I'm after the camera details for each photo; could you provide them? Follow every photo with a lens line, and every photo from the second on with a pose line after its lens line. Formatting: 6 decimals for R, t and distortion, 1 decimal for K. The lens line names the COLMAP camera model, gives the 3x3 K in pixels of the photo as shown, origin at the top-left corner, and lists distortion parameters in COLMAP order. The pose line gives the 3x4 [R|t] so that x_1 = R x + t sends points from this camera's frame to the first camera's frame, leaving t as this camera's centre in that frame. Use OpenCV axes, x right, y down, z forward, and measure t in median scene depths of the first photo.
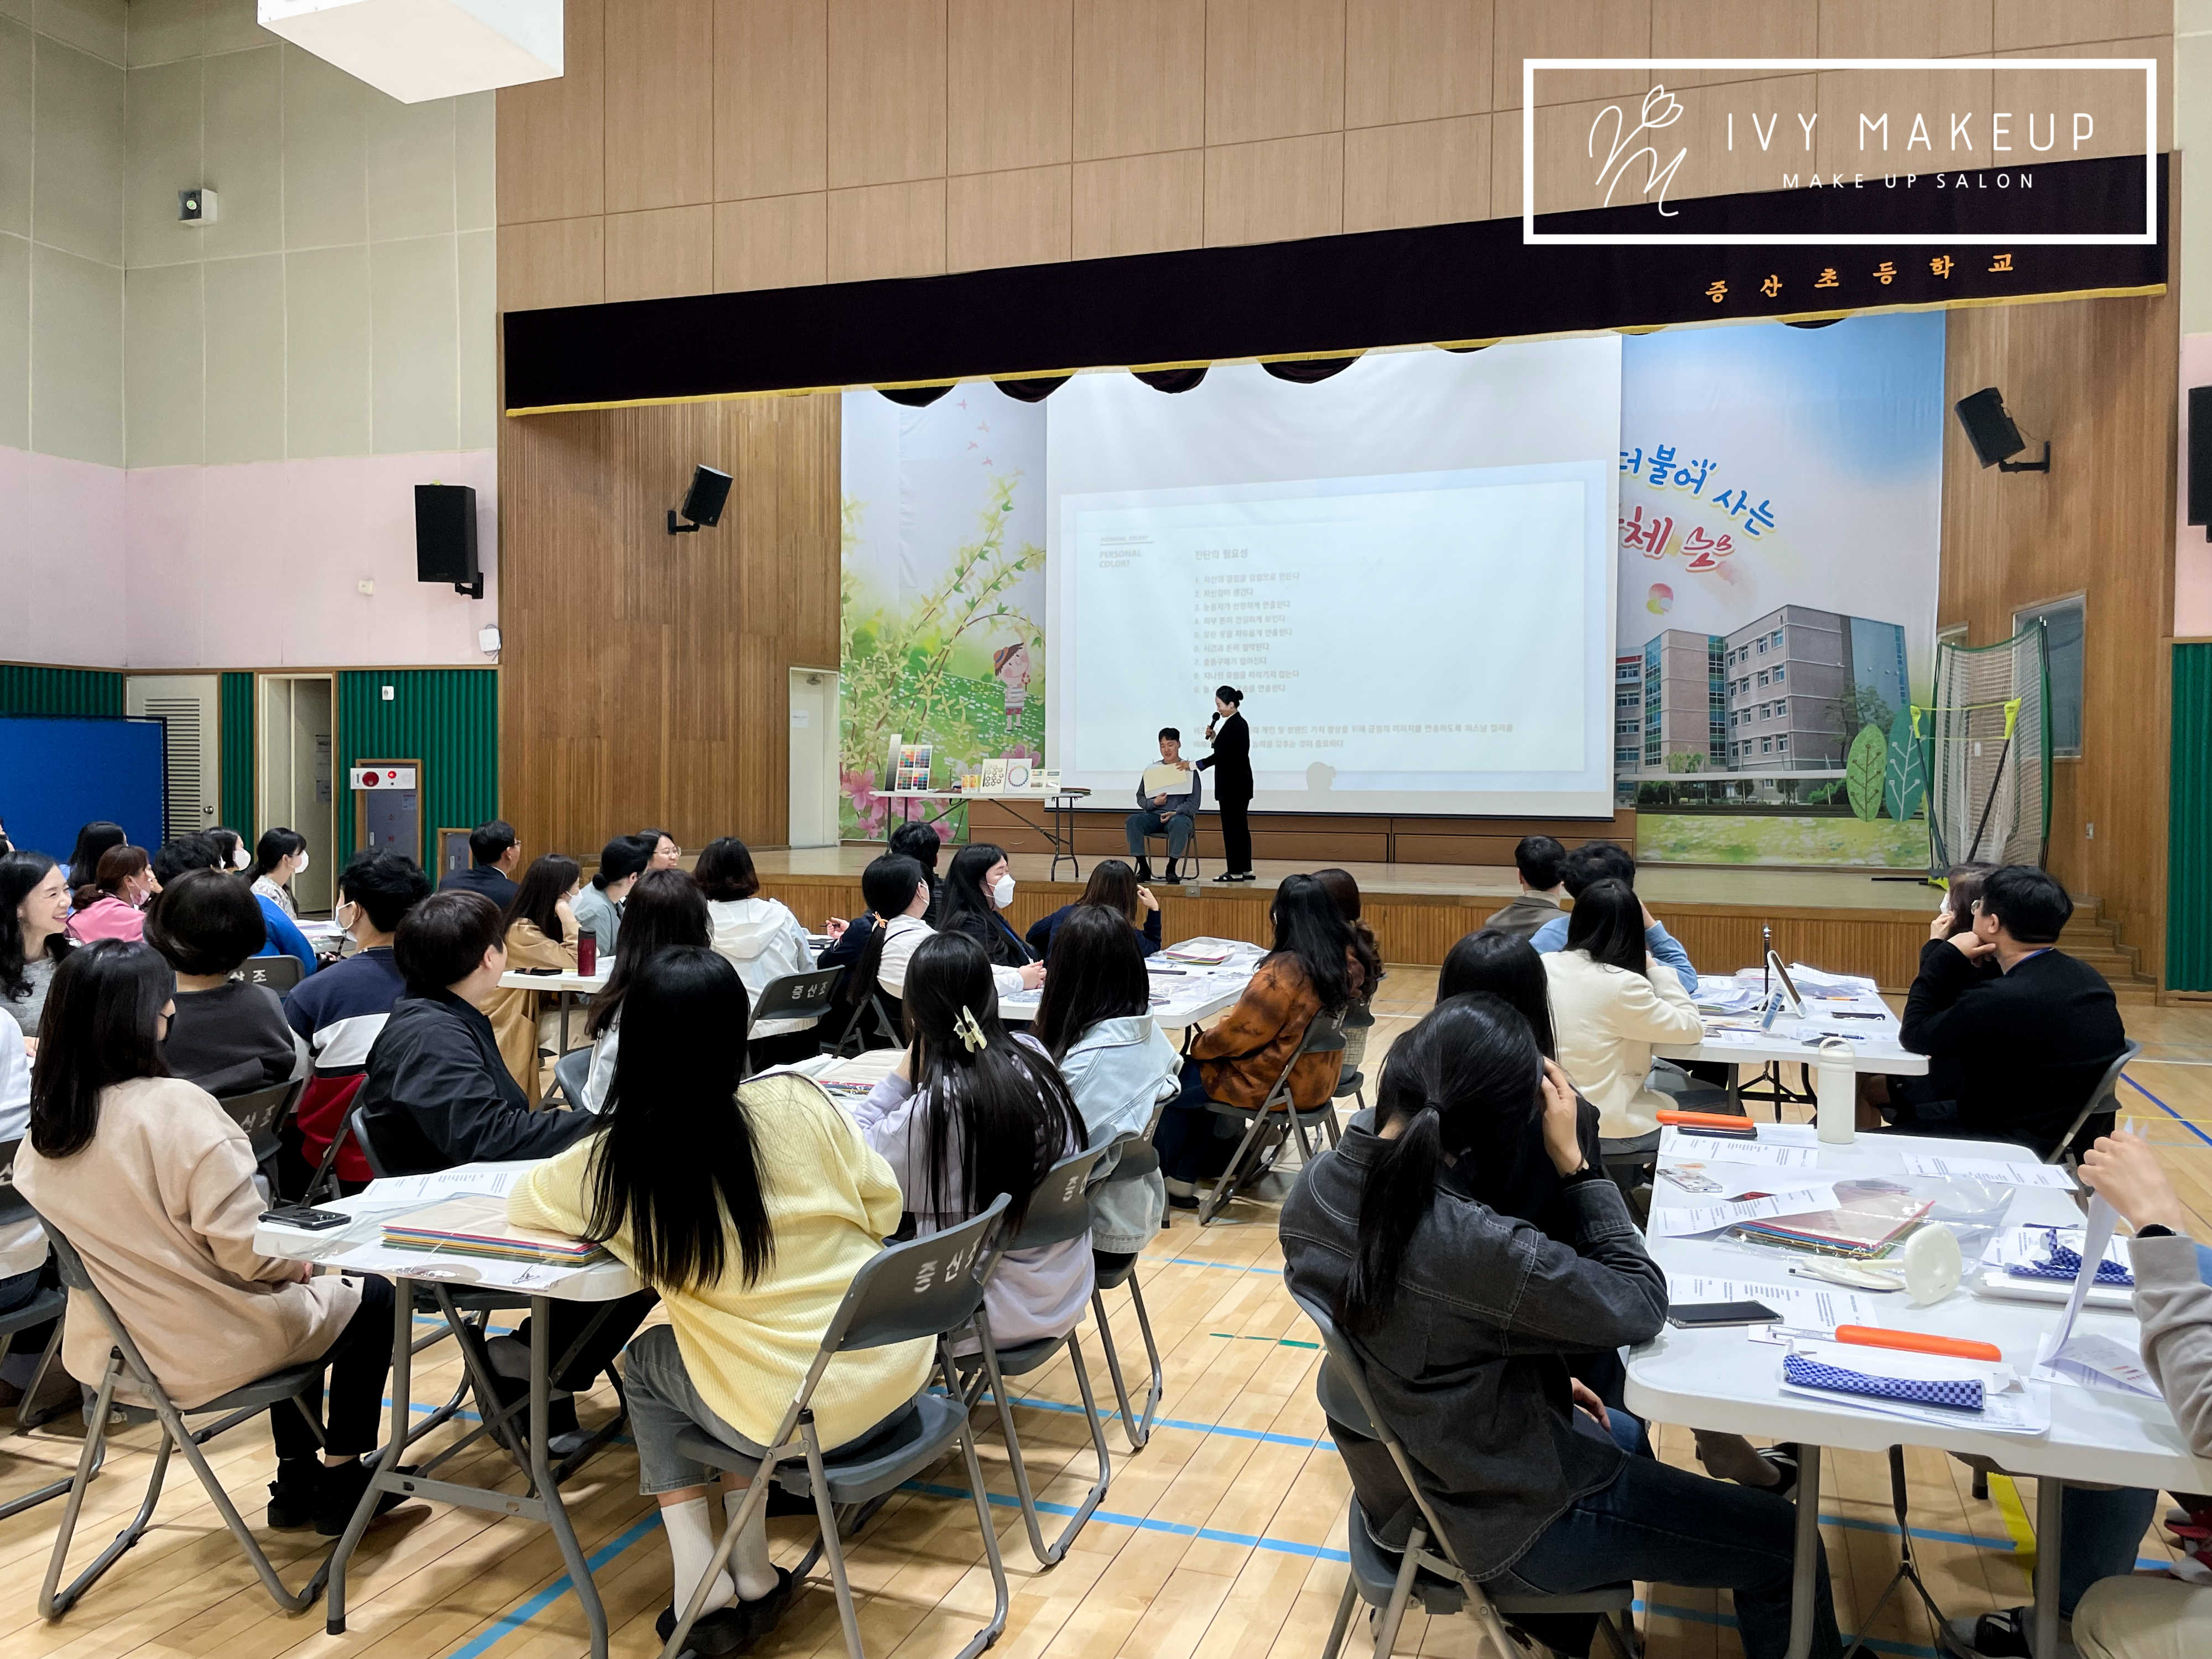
lens RADIAL K [[1642.4, 0, 1107.2], [0, 1642.4, 803.0], [0, 0, 1]] dist [0.106495, -0.128292]
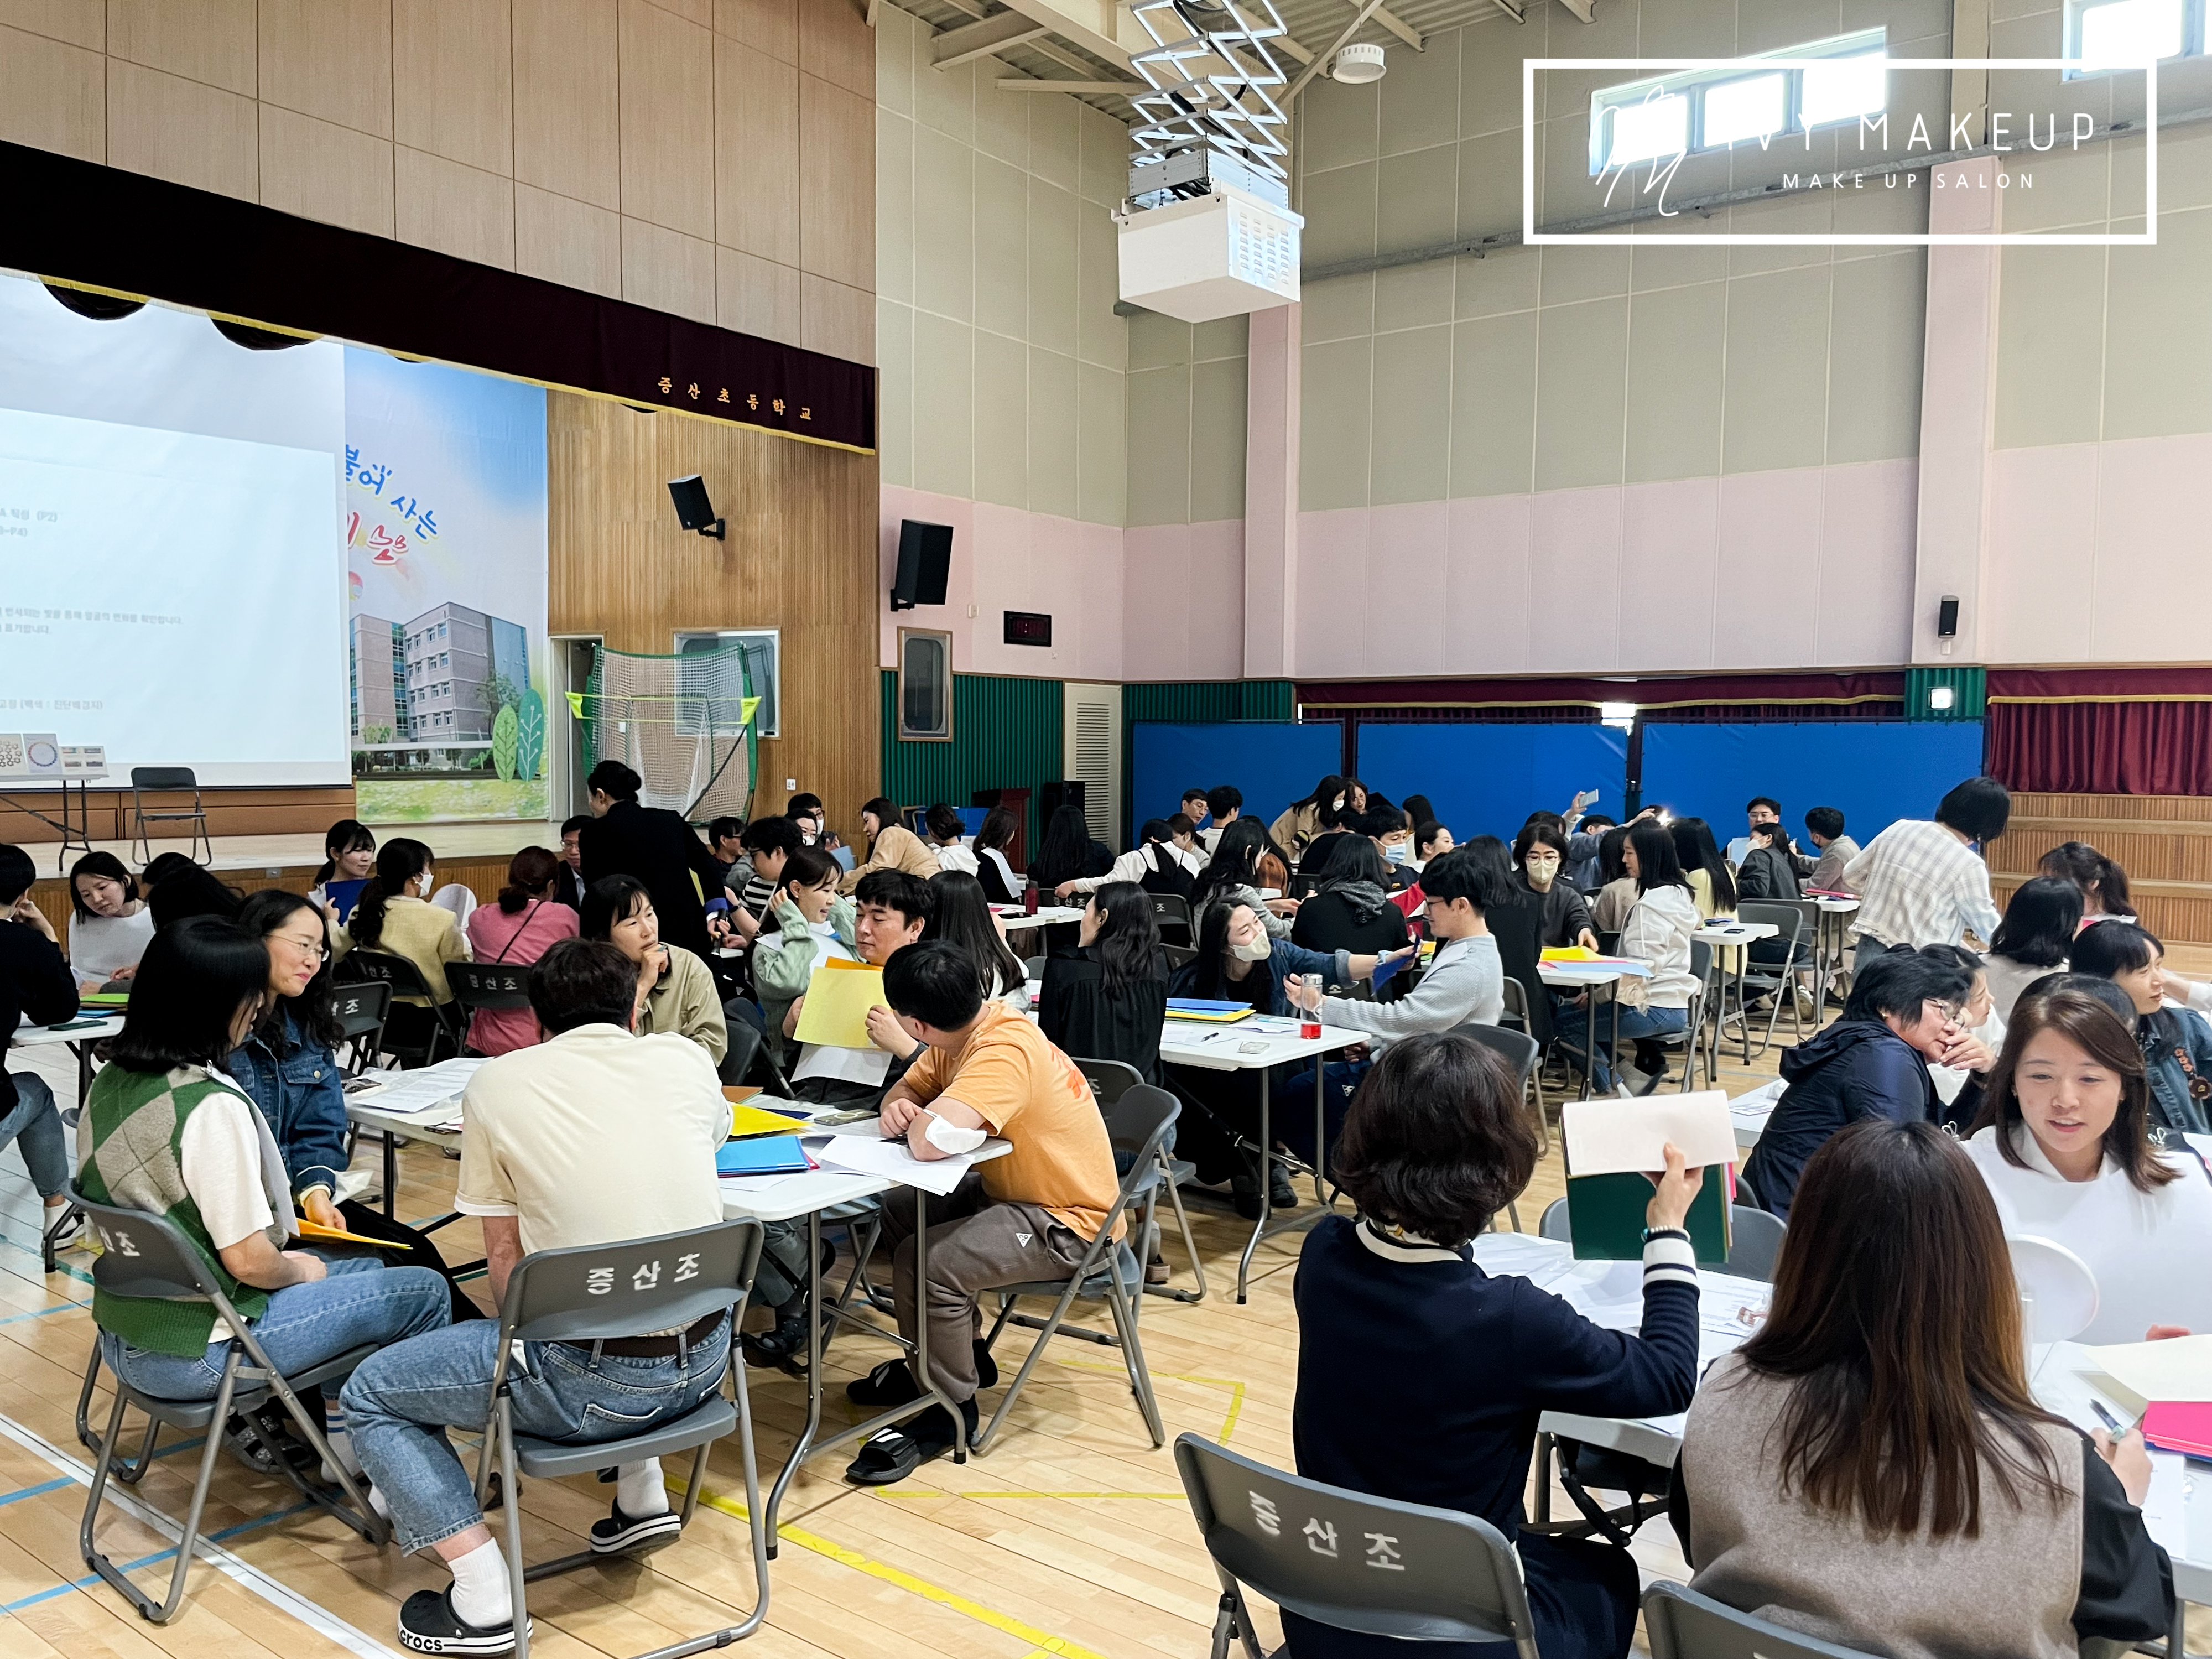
lens RADIAL K [[1711.9, 0, 1106.0], [0, 1711.9, 829.5], [0, 0, 1]] dist [0.107978, -0.163033]
pose [[0.304083, -0.051056, 0.951277, -0.598357], [0.015680, 0.998696, 0.048589, -0.009026], [-0.952517, 0.000141, 0.304487, 0.167882]]
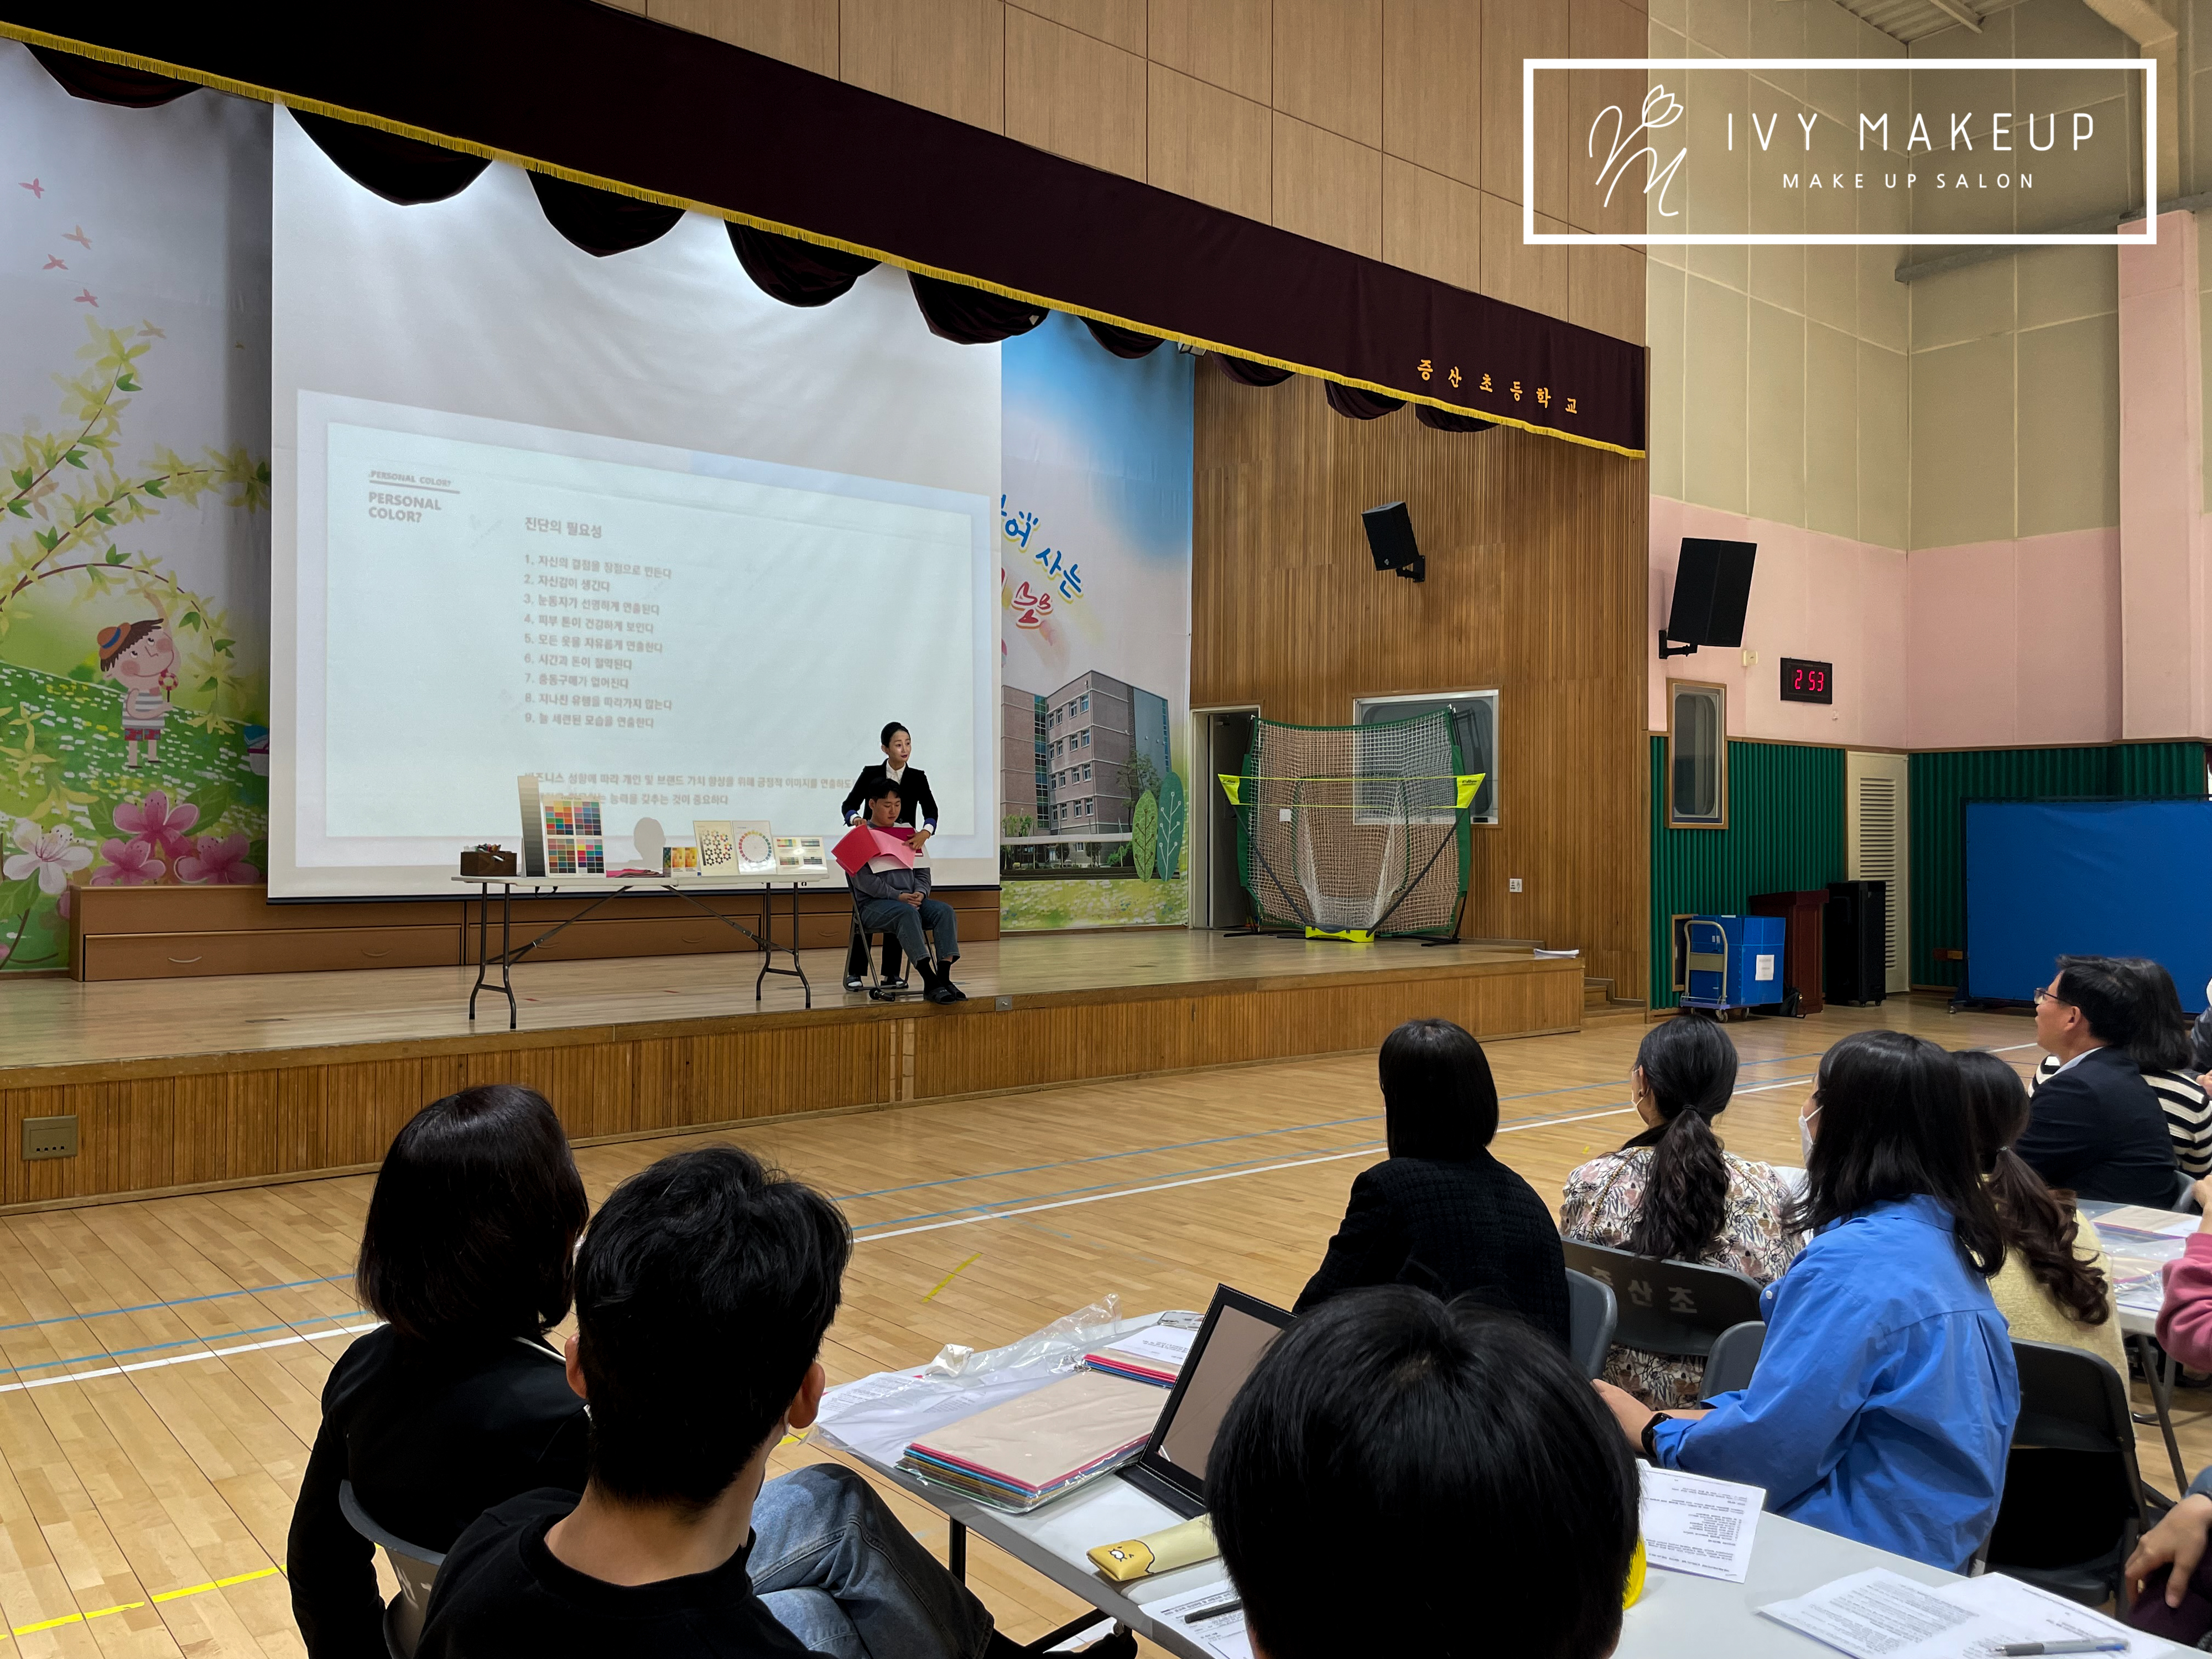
lens RADIAL K [[1711.9, 0, 1106.0], [0, 1711.9, 829.5], [0, 0, 1]] dist [0.107978, -0.163033]
pose [[0.514678, 0.000746, 0.857383, -0.453903], [0.020261, 0.999710, -0.013033, -0.008015], [-0.857144, 0.024079, 0.514513, 0.433418]]
